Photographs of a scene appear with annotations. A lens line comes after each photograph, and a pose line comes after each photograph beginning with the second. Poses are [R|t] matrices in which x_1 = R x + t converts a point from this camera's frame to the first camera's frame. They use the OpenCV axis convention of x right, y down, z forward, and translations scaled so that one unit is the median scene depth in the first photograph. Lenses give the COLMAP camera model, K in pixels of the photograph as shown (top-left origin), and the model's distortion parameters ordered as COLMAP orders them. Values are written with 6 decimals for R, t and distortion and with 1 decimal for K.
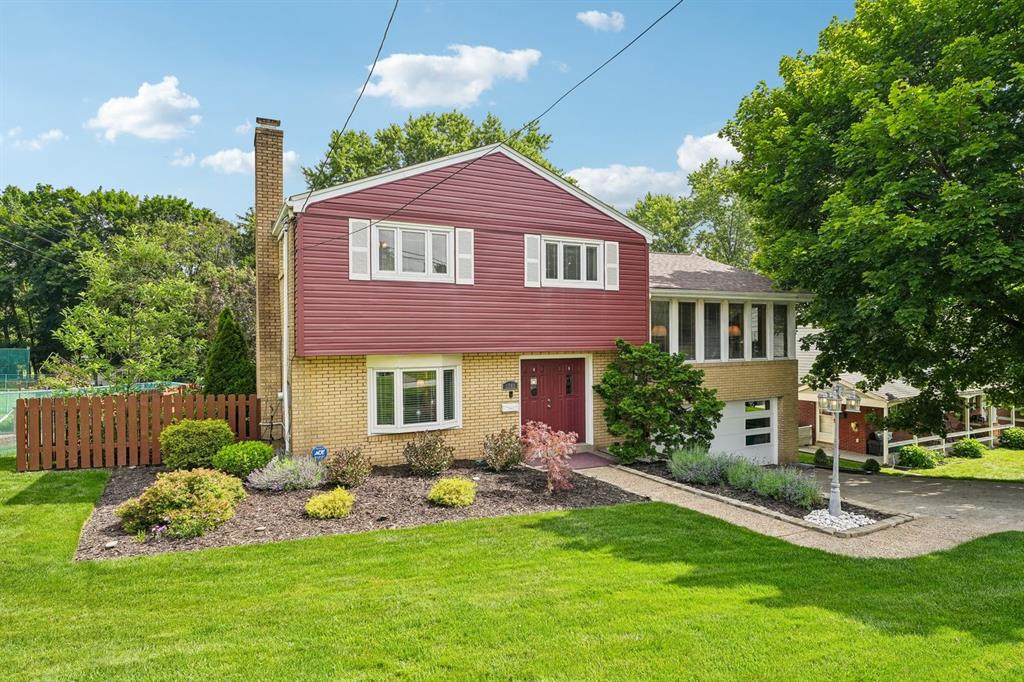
lens RADIAL K [[537.1, 0, 514.9], [0, 537.1, 340.6], [0, 0, 1]] dist [-0.003740, -0.000515]
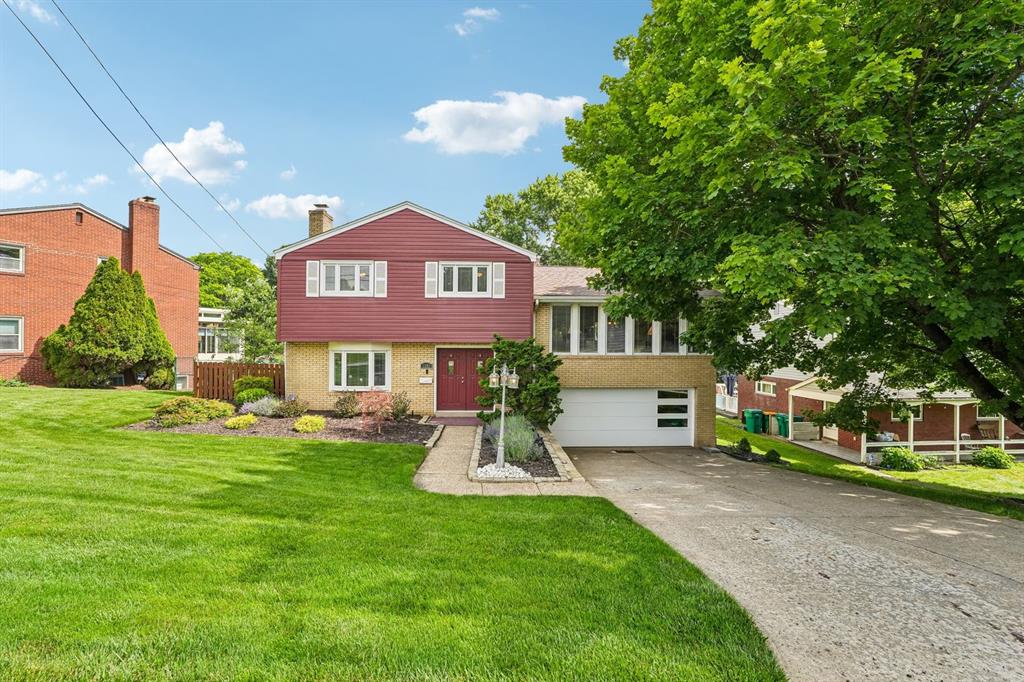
lens RADIAL K [[411.9, 0, 529.3], [0, 411.9, 330.2], [0, 0, 1]] dist [-0.020832, 0.000268]
pose [[0.921237, 0.000063, -0.389001, 0.680132], [-0.011439, 0.999572, -0.026928, 0.014693], [0.388833, 0.029257, 0.920844, 0.075691]]
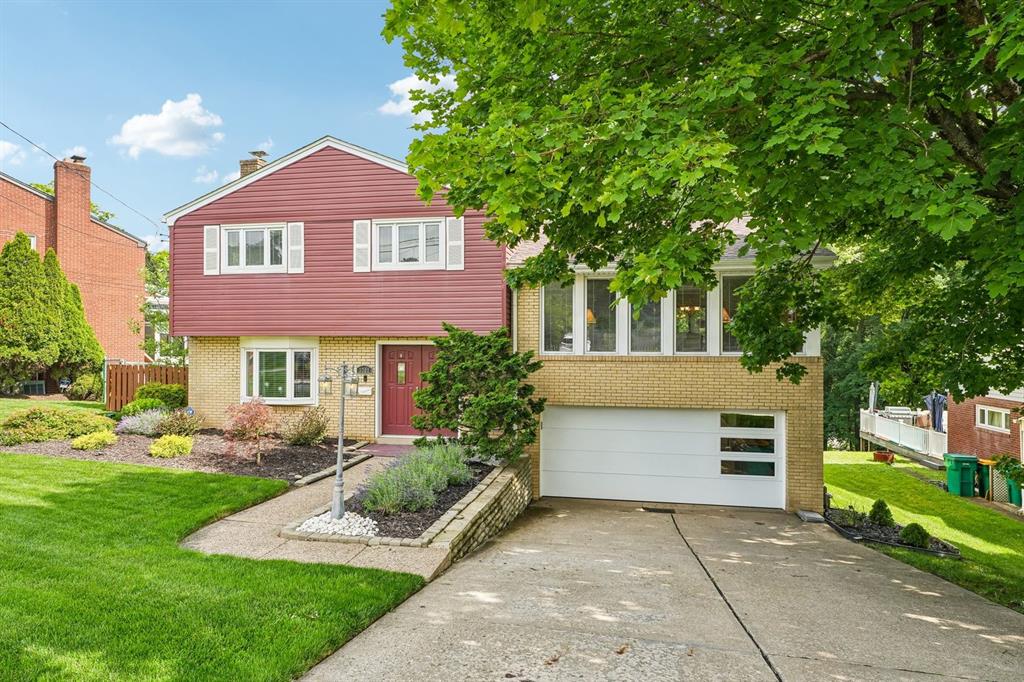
lens RADIAL K [[597.0, 0, 522.7], [0, 597.0, 331.6], [0, 0, 1]] dist [0.008025, 0.002635]
pose [[0.808239, -0.003293, -0.588846, 0.897393], [-0.007828, 0.999836, -0.016336, 0.027516], [0.588803, 0.017813, 0.808080, 0.257824]]
